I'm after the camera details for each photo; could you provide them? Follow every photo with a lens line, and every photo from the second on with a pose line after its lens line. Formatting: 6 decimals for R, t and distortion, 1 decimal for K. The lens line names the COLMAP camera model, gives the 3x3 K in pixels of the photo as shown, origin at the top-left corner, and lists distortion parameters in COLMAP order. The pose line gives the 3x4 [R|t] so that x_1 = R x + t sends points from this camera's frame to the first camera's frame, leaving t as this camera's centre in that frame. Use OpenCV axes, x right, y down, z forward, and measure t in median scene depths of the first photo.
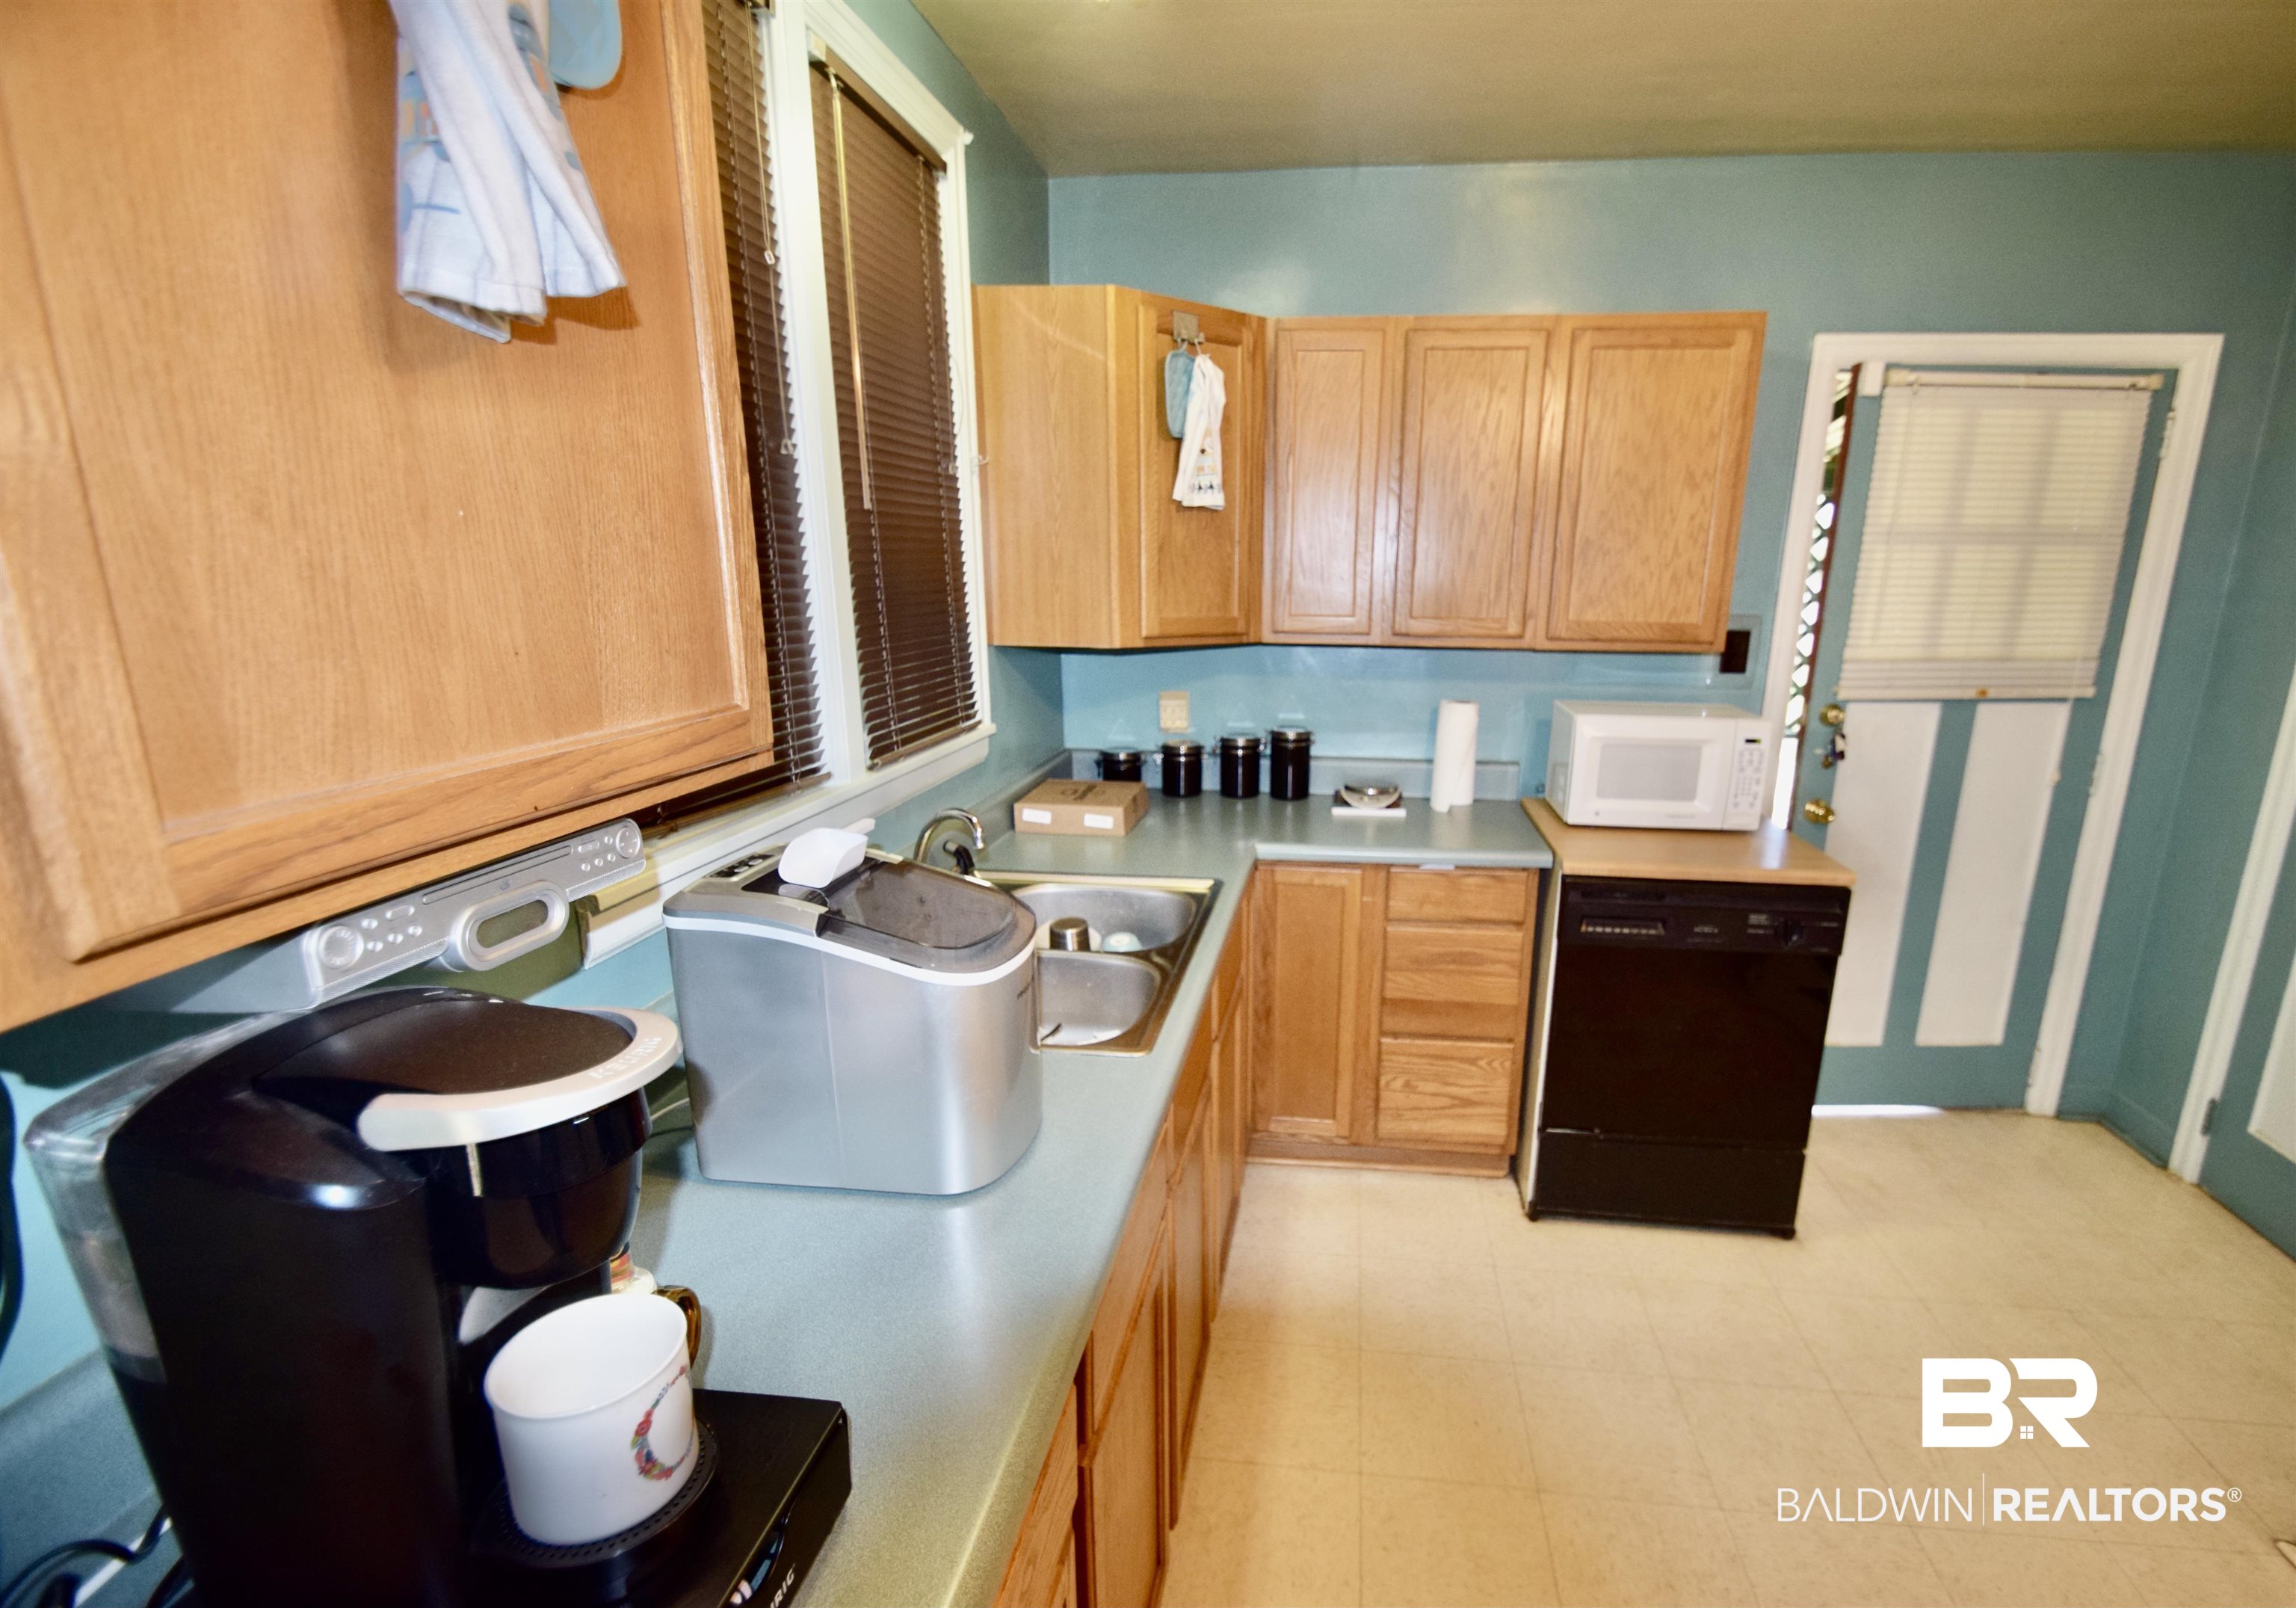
lens RADIAL K [[1073.3, 0, 1254.9], [0, 1073.3, 838.9], [0, 0, 1]] dist [-0.004715, -0.000475]
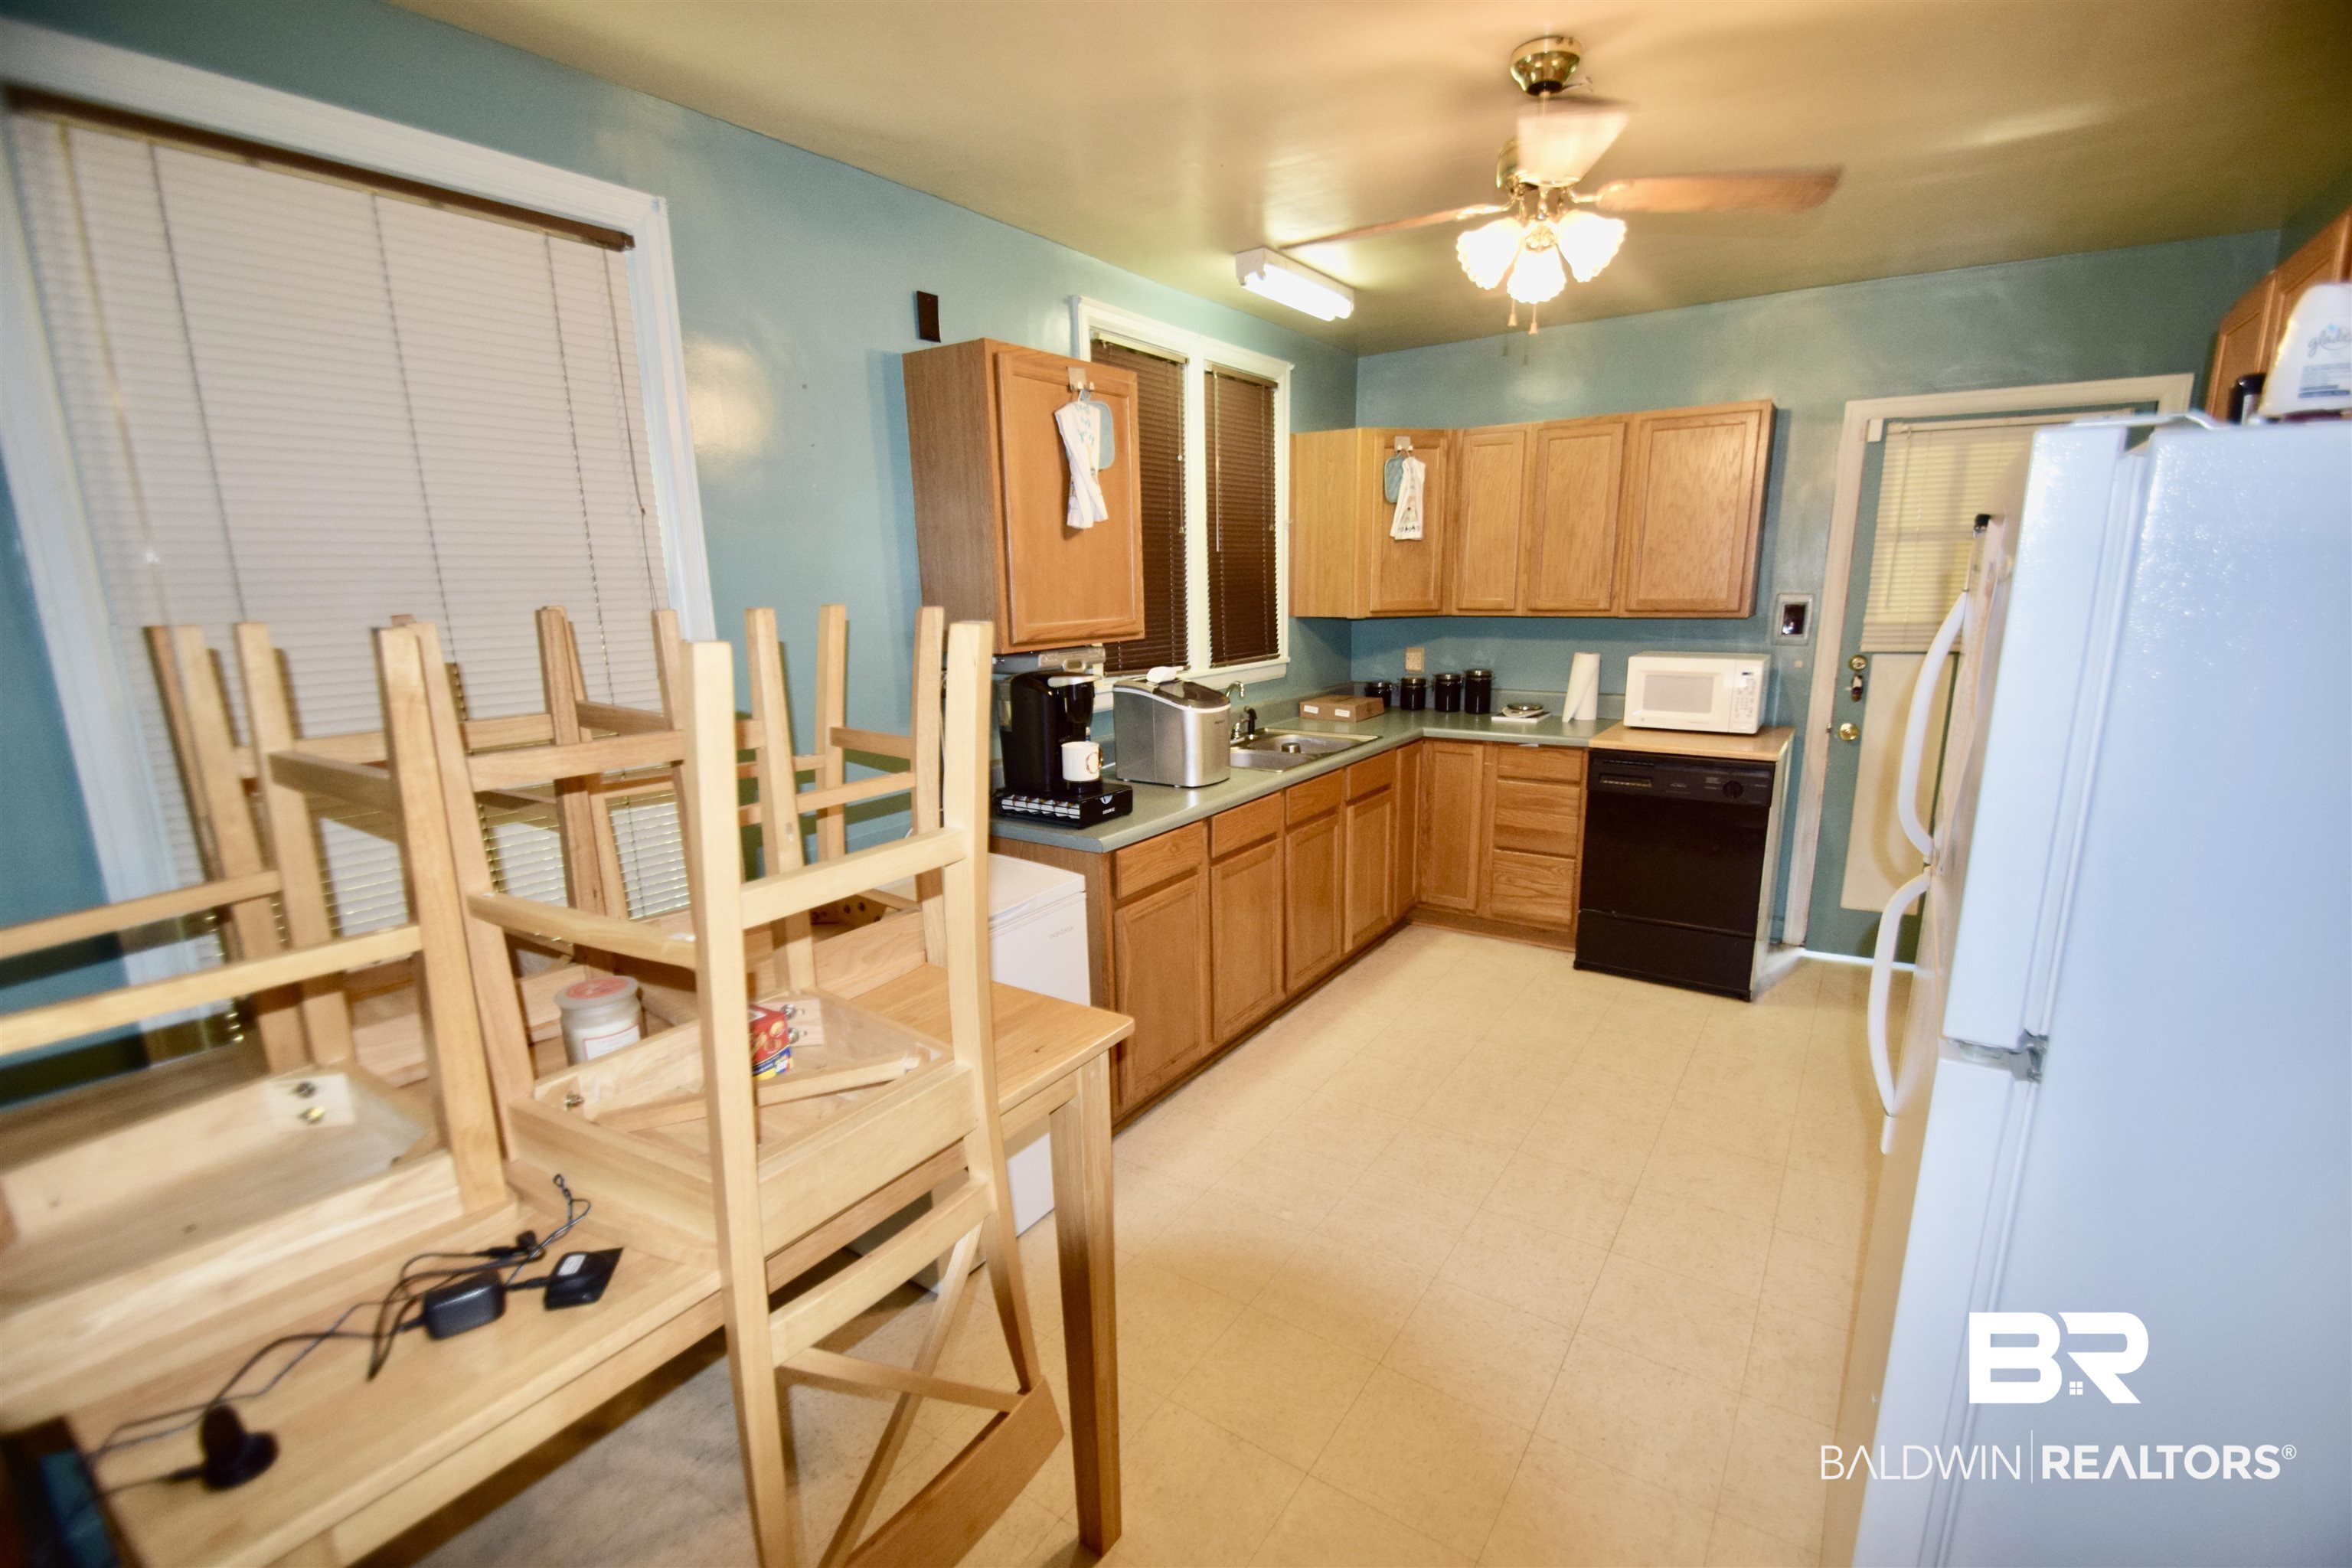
lens RADIAL K [[1031.0, 0, 1176.3], [0, 1031.0, 793.6], [0, 0, 1]] dist [-0.002072, -0.010450]
pose [[0.870917, 0.074602, -0.485734, 0.468076], [-0.092843, 0.995588, -0.013558, 0.170137], [0.482580, 0.056905, 0.874001, -0.653927]]
